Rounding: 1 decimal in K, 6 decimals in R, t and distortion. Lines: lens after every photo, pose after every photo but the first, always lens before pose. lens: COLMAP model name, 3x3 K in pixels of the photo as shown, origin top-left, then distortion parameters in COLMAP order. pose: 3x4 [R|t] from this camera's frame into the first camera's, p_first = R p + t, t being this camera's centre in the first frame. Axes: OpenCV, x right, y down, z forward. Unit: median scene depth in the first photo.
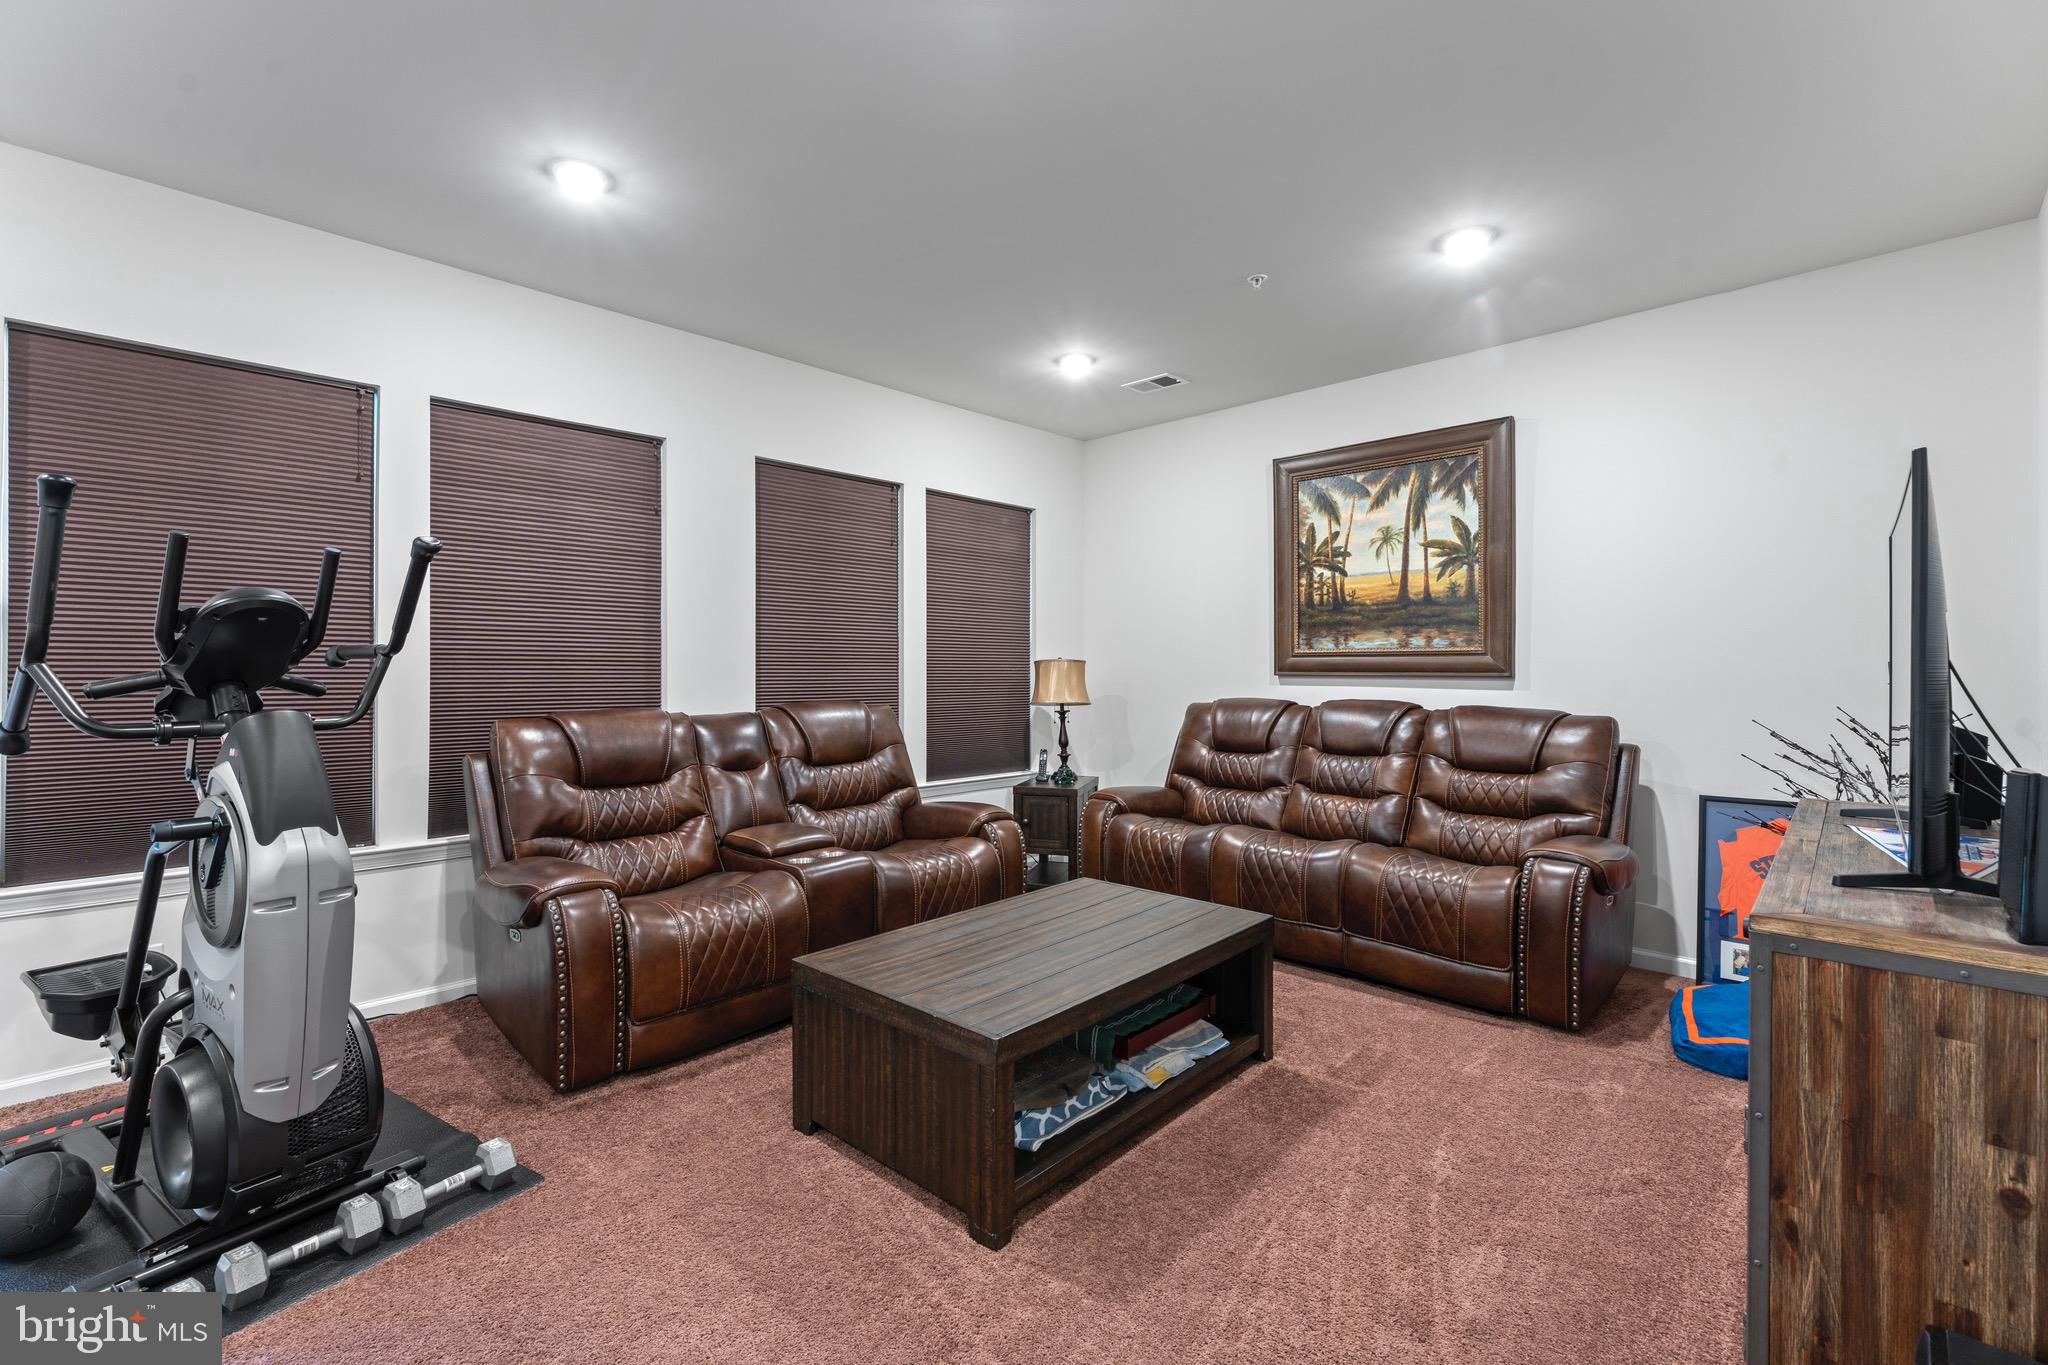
lens RADIAL K [[881.4, 0, 1024.4], [0, 881.4, 679.9], [0, 0, 1]] dist [0.004151, -0.000130]
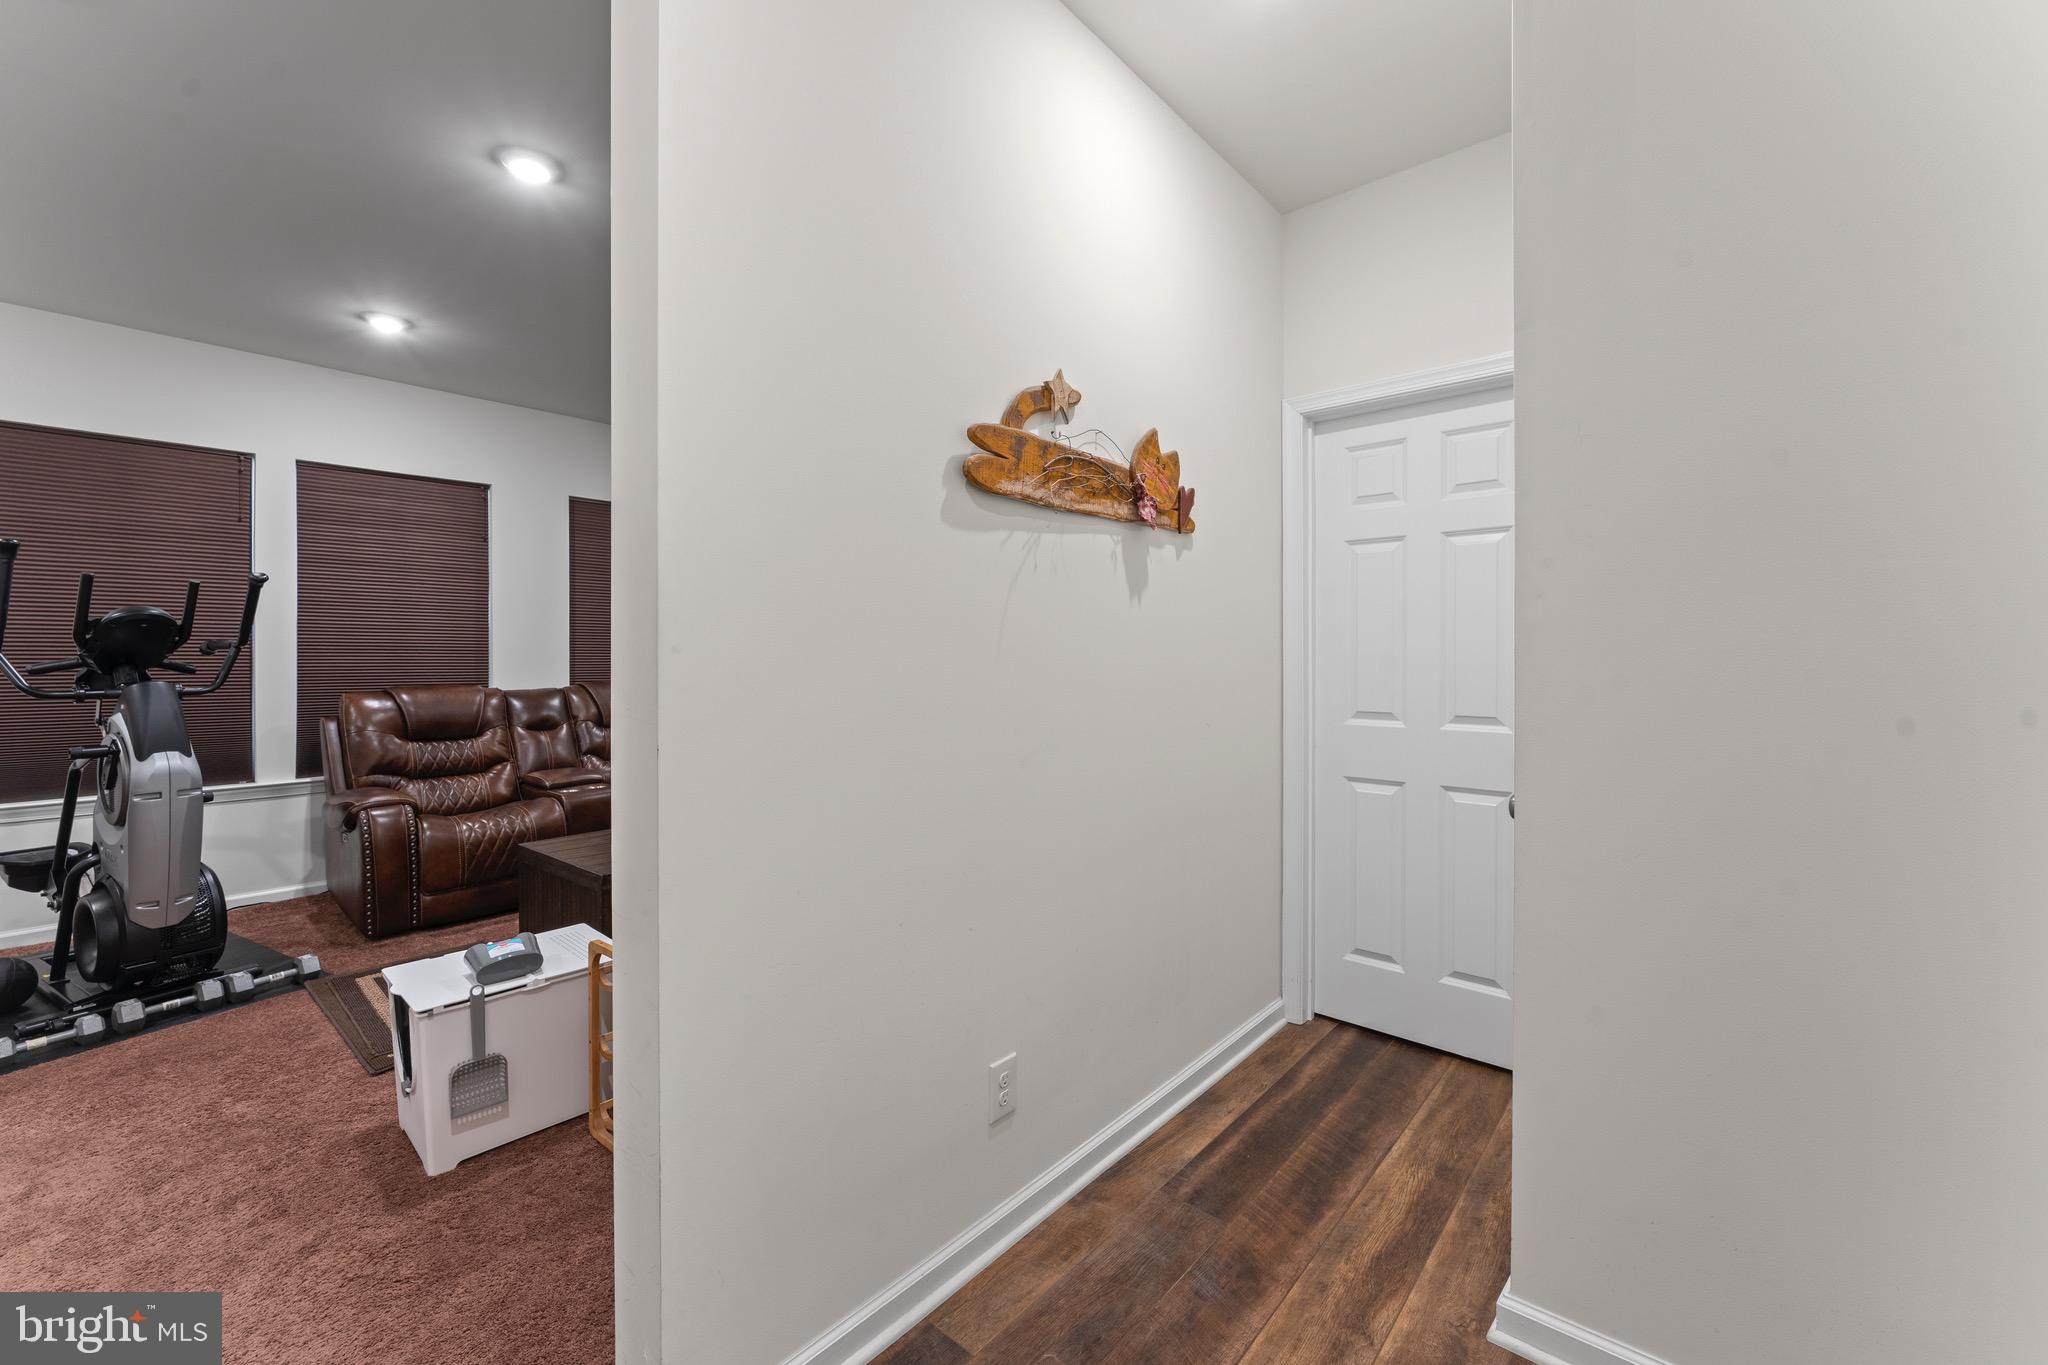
lens RADIAL K [[826.6, 0, 1024.2], [0, 826.6, 672.0], [0, 0, 1]] dist [0.004582, 0.000118]
pose [[0.998637, 0.000745, 0.052191, 0.509388], [-0.001147, 0.999970, 0.007677, 0.001900], [-0.052183, -0.007726, 0.998608, -0.460927]]
